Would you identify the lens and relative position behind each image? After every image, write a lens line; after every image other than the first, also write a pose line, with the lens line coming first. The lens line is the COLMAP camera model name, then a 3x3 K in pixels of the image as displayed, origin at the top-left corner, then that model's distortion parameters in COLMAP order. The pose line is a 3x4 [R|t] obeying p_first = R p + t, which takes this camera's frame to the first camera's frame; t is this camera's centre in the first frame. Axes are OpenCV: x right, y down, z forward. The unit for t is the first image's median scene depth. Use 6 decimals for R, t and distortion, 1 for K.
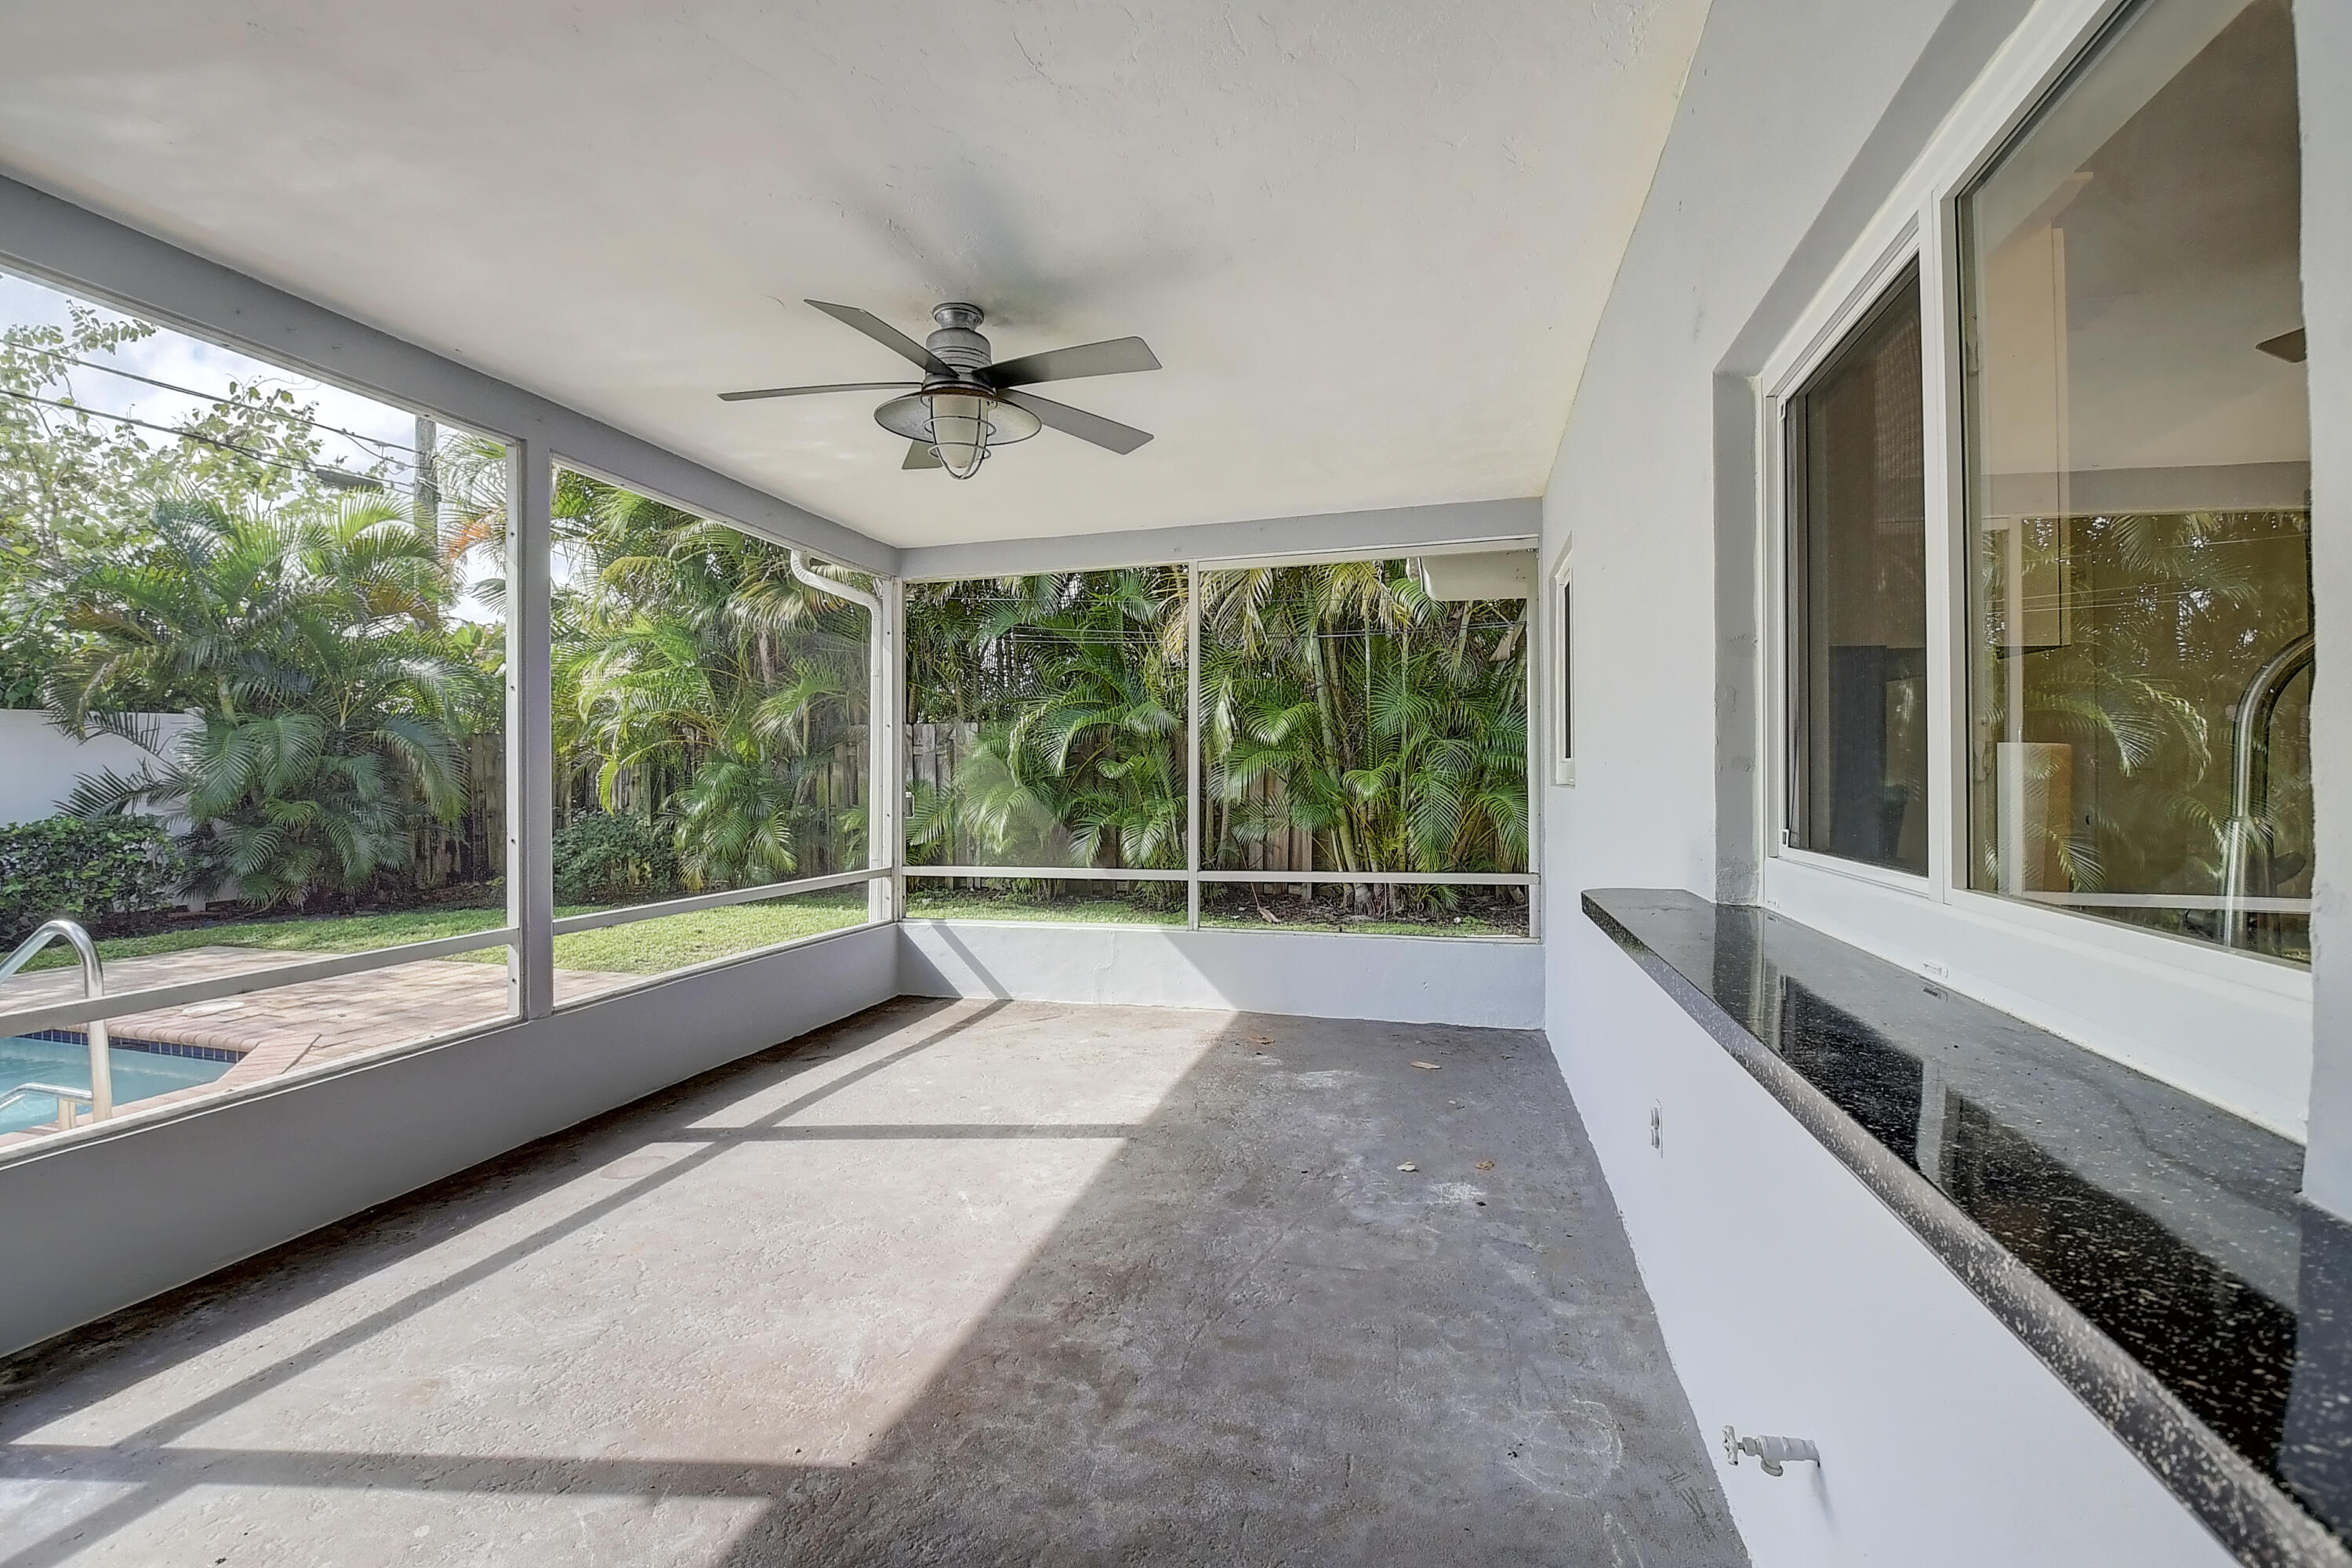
lens RADIAL K [[1042.9, 0, 1174.8], [0, 1042.9, 763.8], [0, 0, 1]] dist [0.000118, -0.013687]
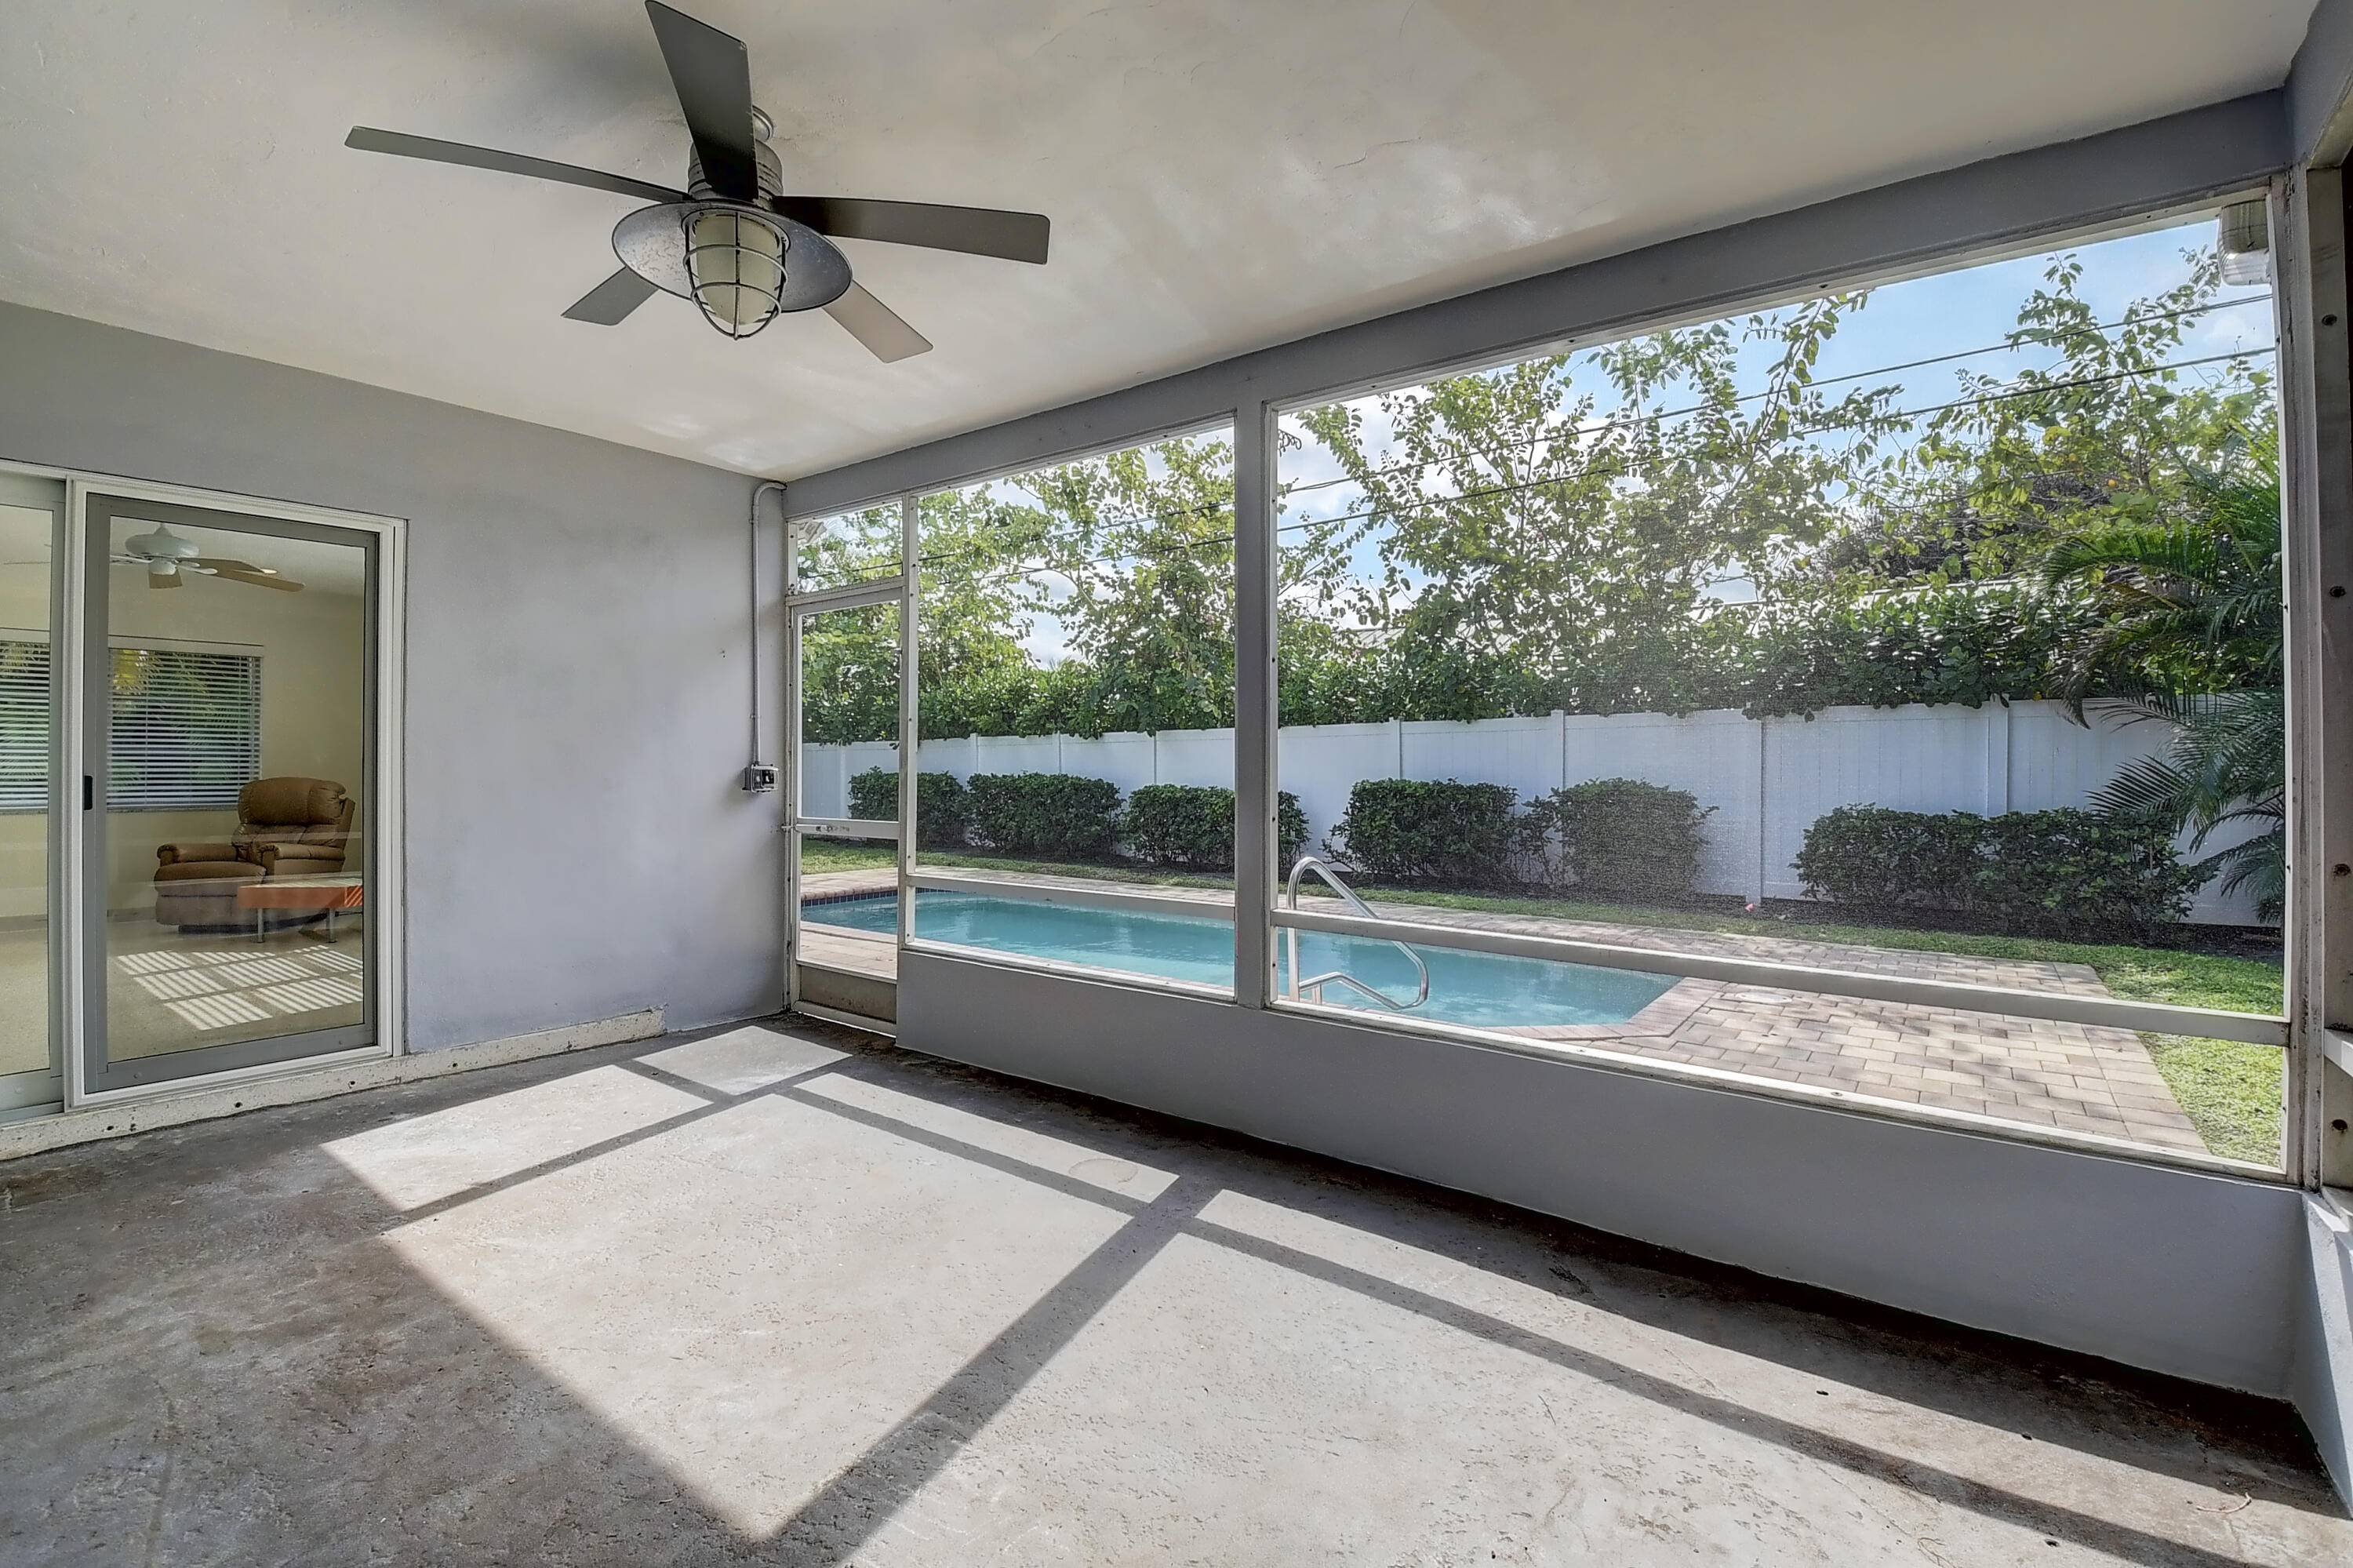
lens RADIAL K [[1017.9, 0, 1173.0], [0, 1017.9, 733.2], [0, 0, 1]] dist [0.001062, -0.005677]
pose [[-0.390225, -0.014159, -0.920611, 0.375971], [0.020284, 0.999507, -0.023971, 0.008241], [0.920496, -0.028027, -0.389745, 1.652515]]
